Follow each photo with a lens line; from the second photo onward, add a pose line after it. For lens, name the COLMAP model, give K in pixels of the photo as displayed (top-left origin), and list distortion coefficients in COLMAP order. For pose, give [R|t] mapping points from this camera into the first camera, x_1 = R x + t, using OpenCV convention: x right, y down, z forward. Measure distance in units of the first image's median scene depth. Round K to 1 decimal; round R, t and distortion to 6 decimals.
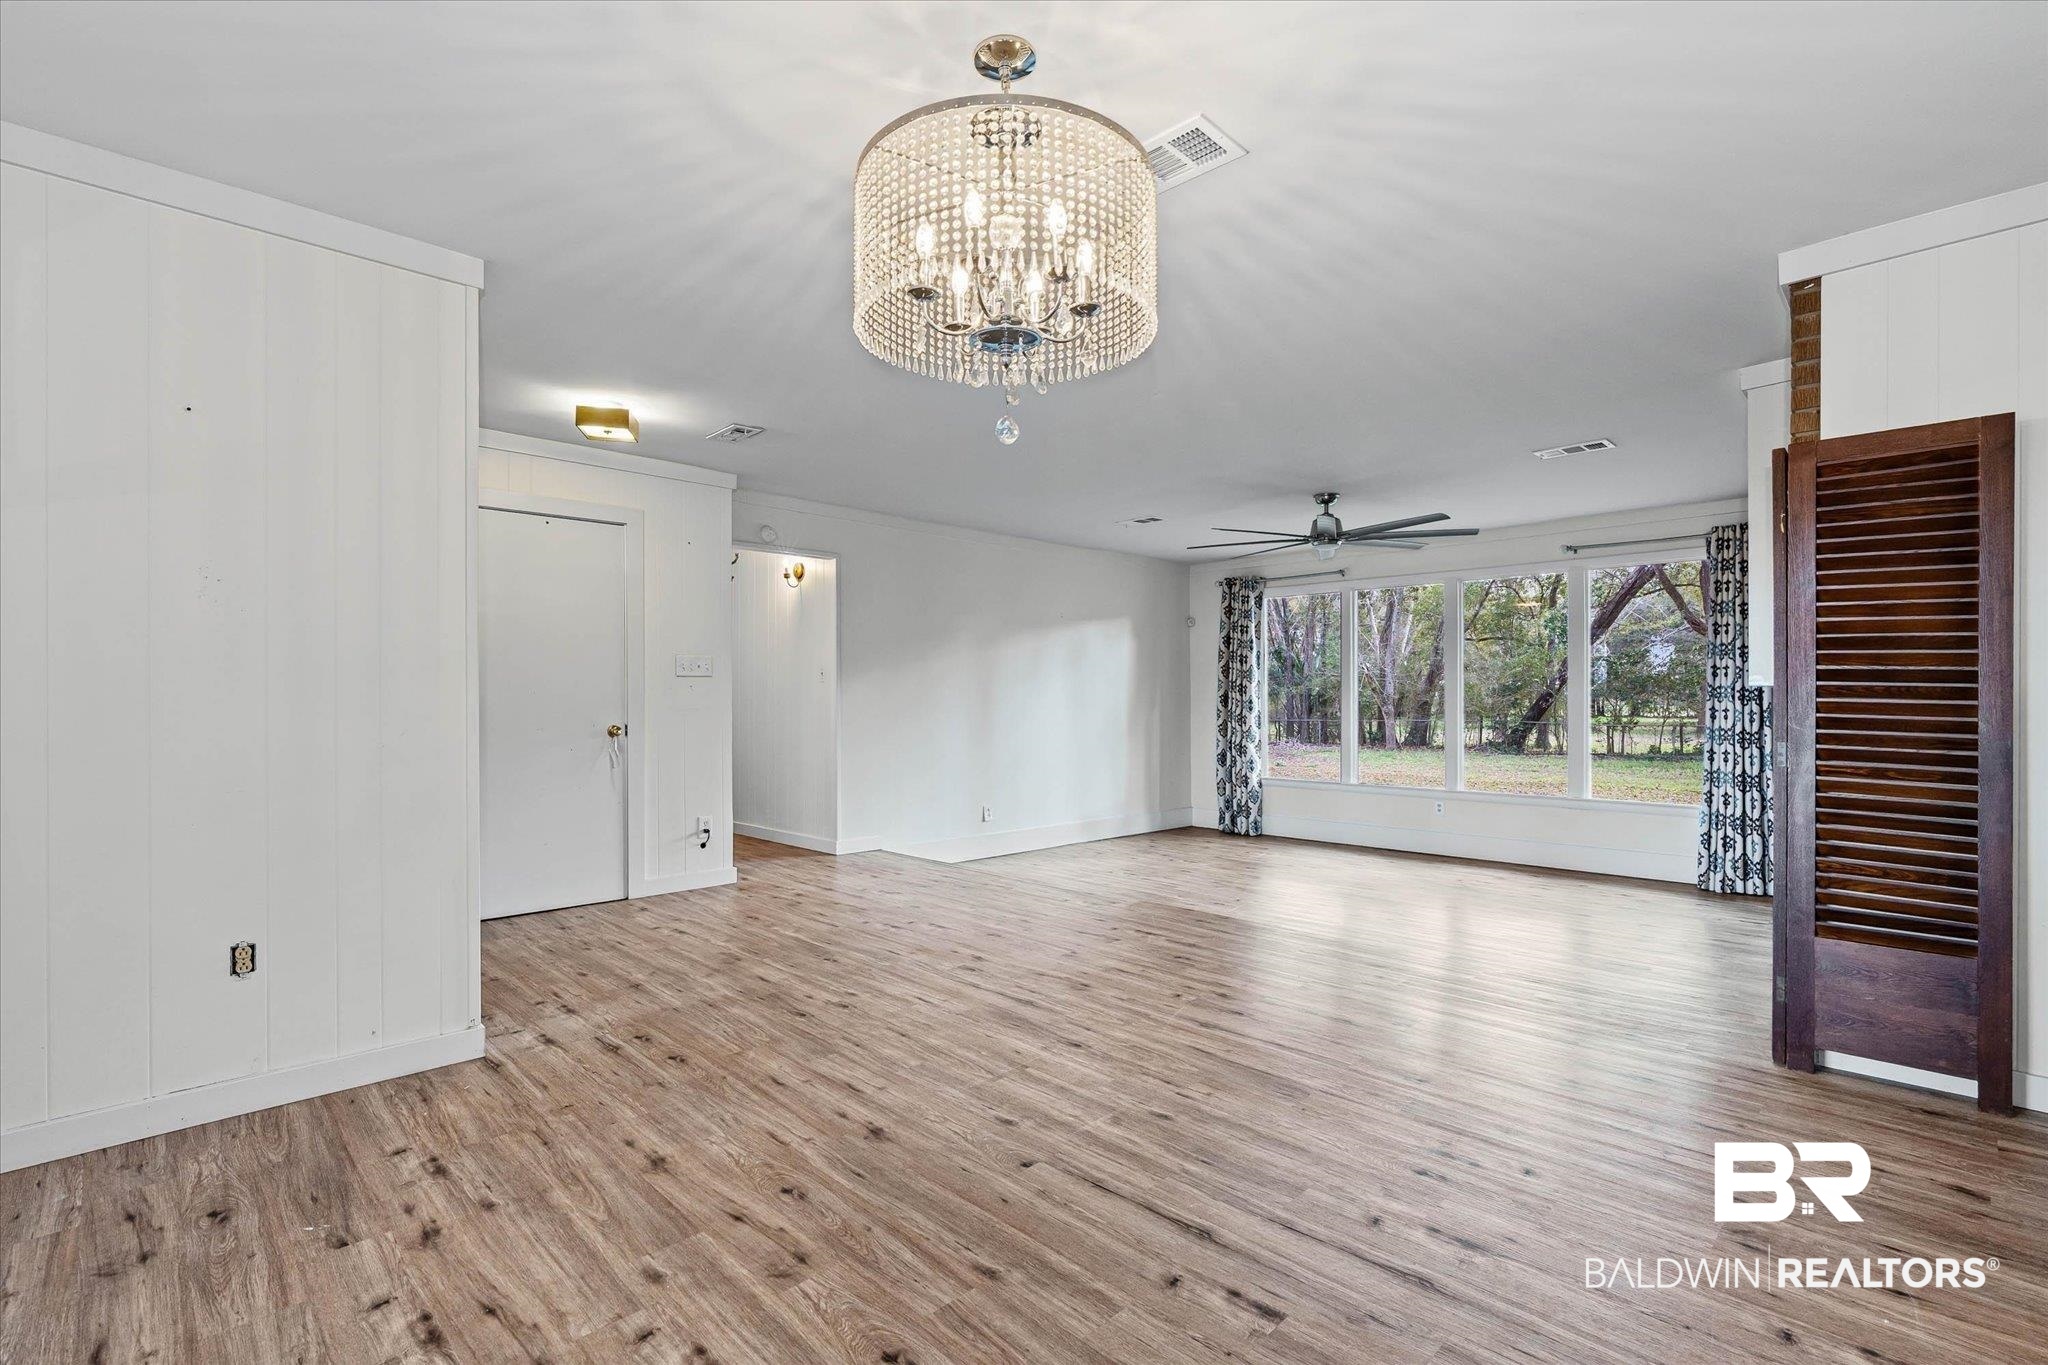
lens RADIAL K [[936.4, 0, 1024.0], [0, 936.4, 682.5], [0, 0, 1]] dist [-0.001660, -0.000117]
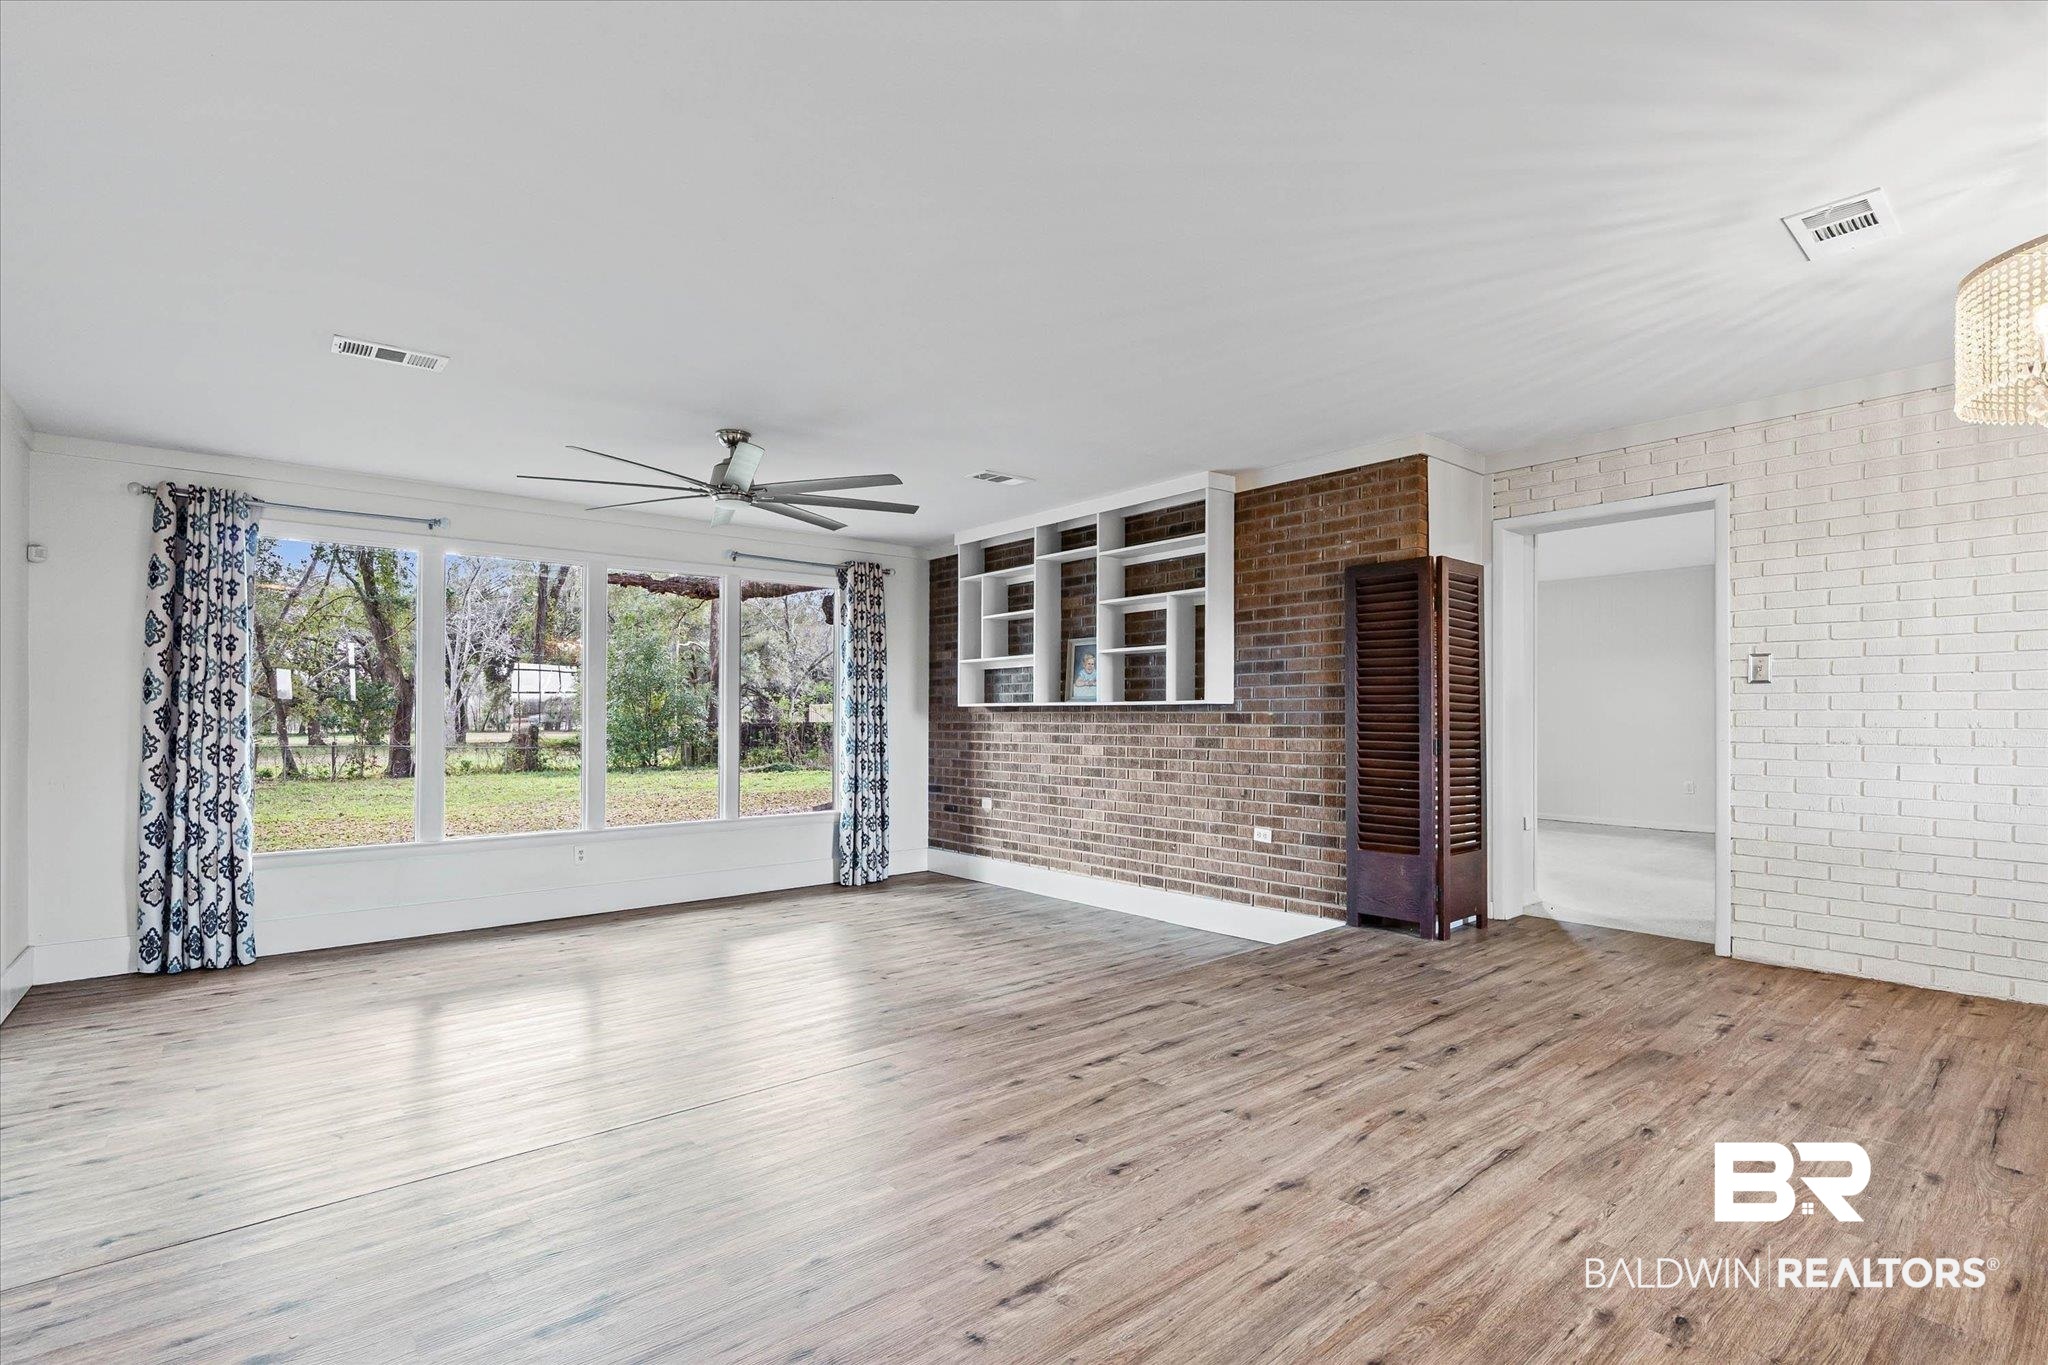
lens RADIAL K [[947.2, 0, 1024.9], [0, 947.2, 720.6], [0, 0, 1]] dist [0.000615, 0.000087]
pose [[0.074556, -0.006361, 0.997197, -0.647405], [-0.016629, 0.999833, 0.007621, 0.019385], [-0.997078, -0.017150, 0.074438, 1.174871]]
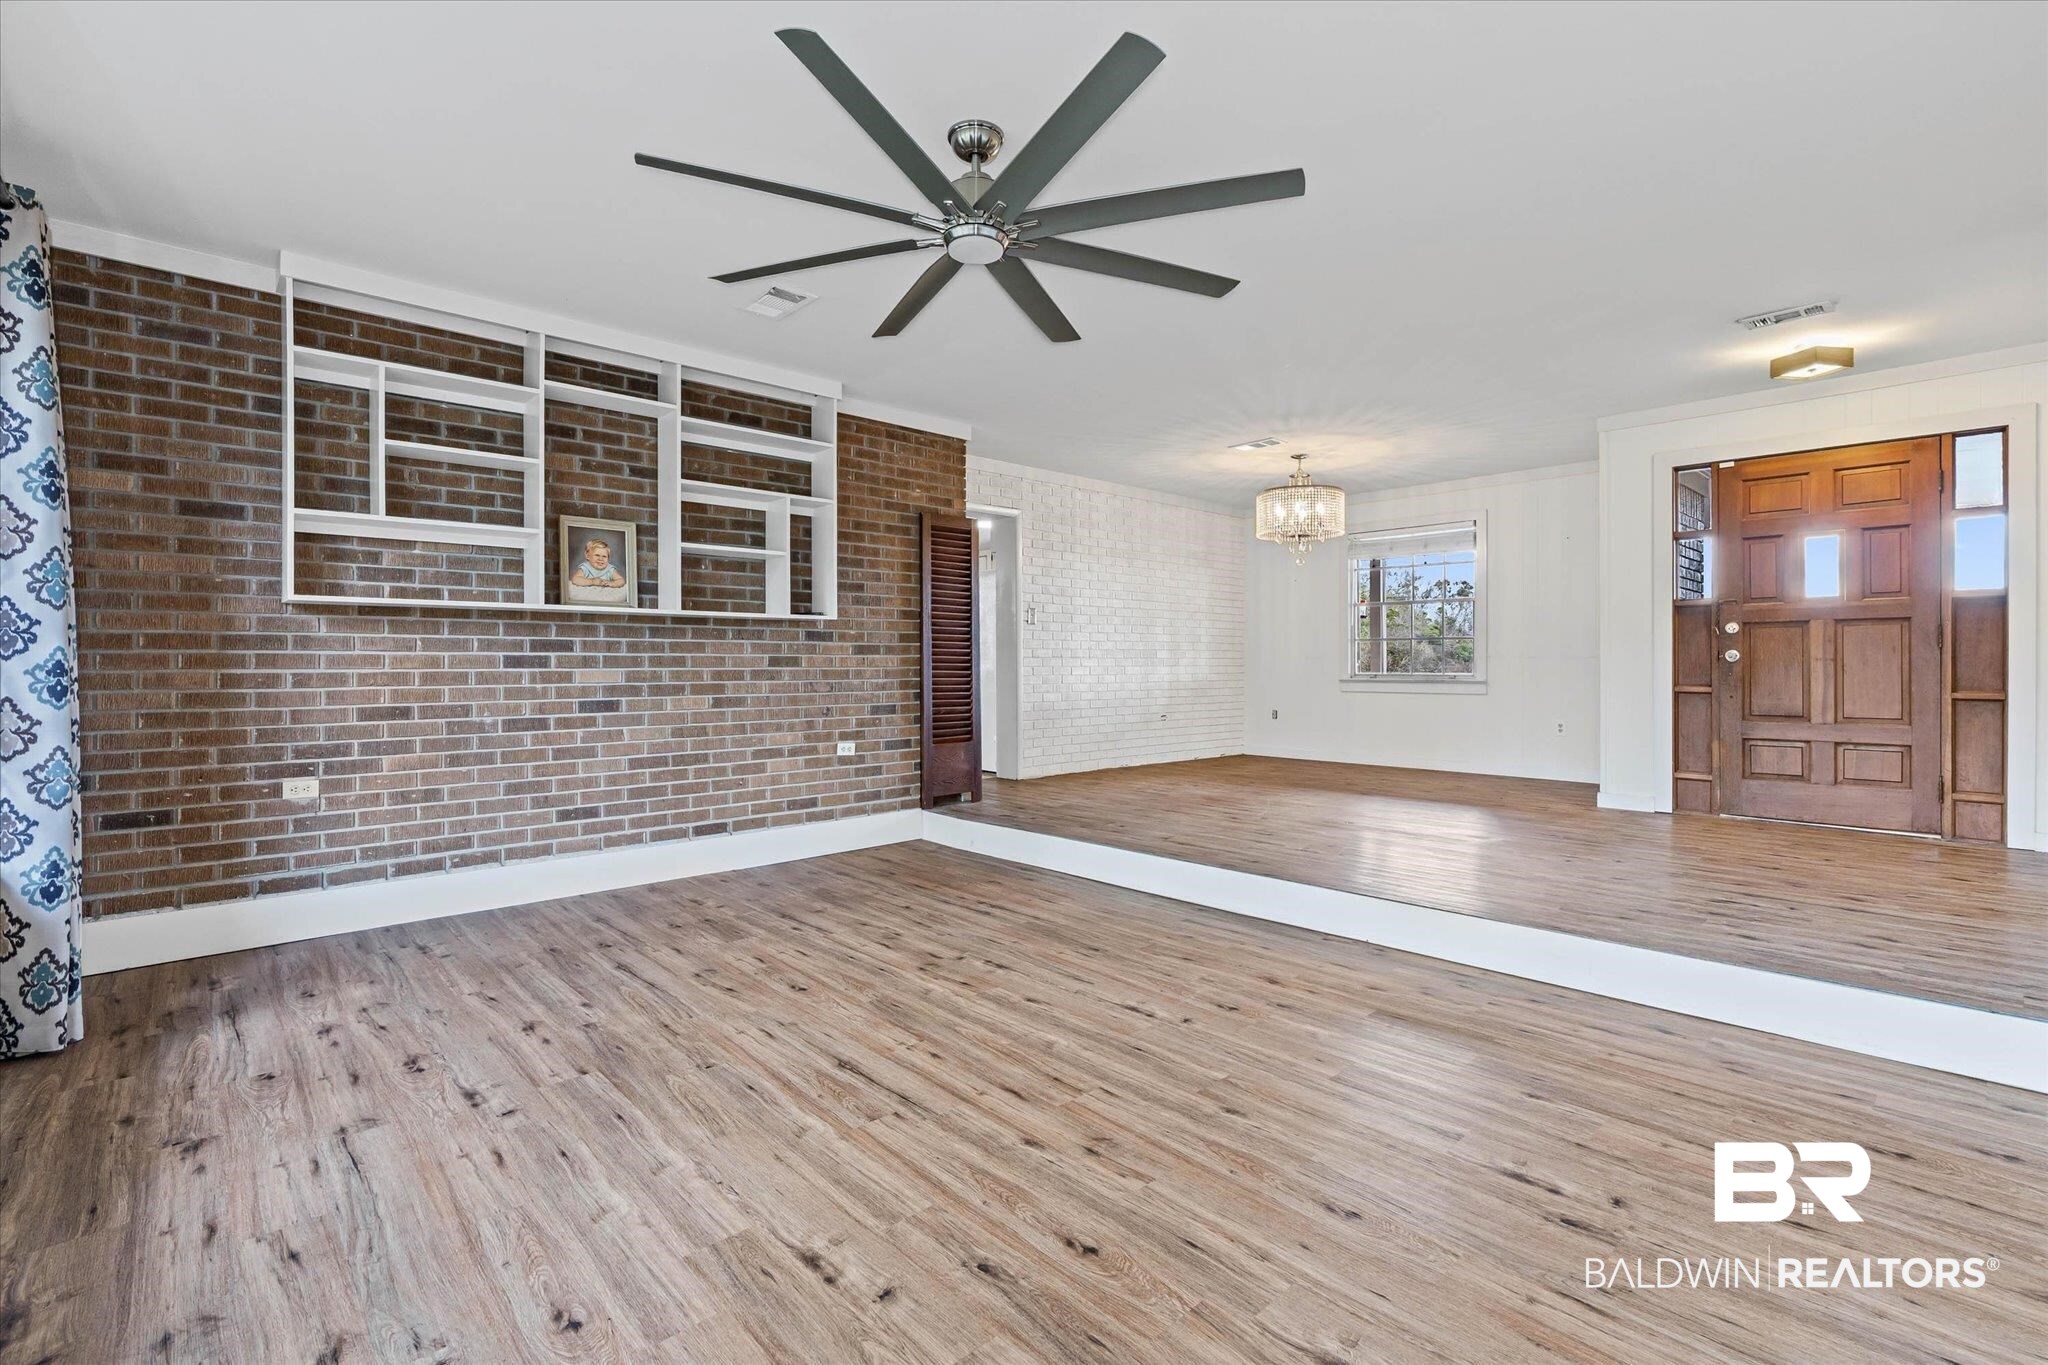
lens RADIAL K [[936.4, 0, 1024.0], [0, 936.4, 682.5], [0, 0, 1]] dist [-0.001660, -0.000117]
pose [[-0.999714, 0.002026, 0.023840, 0.490577], [0.002005, 0.999998, -0.000906, 0.094843], [-0.023841, -0.000858, -0.999715, 2.385586]]
